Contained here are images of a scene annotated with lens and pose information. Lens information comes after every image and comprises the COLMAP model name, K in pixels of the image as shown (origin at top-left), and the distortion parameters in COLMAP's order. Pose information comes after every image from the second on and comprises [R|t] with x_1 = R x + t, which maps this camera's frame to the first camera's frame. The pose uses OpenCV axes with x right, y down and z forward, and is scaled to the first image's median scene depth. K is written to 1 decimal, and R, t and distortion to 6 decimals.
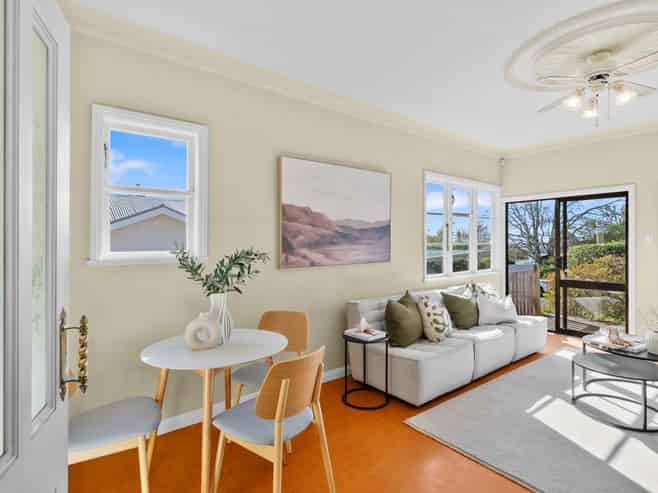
lens RADIAL K [[357.1, 0, 317.5], [0, 357.1, 250.2], [0, 0, 1]] dist [-0.001717, 0.001170]
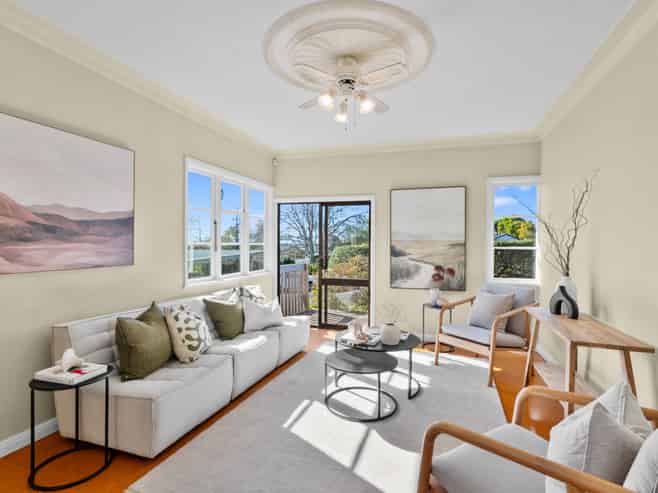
lens RADIAL K [[357.1, 0, 317.5], [0, 357.1, 250.2], [0, 0, 1]] dist [-0.001717, 0.001170]
pose [[0.845626, 0.005781, 0.533744, 0.140402], [-0.006713, 0.999977, -0.000195, -0.002855], [-0.533734, -0.003418, 0.845646, 0.146355]]
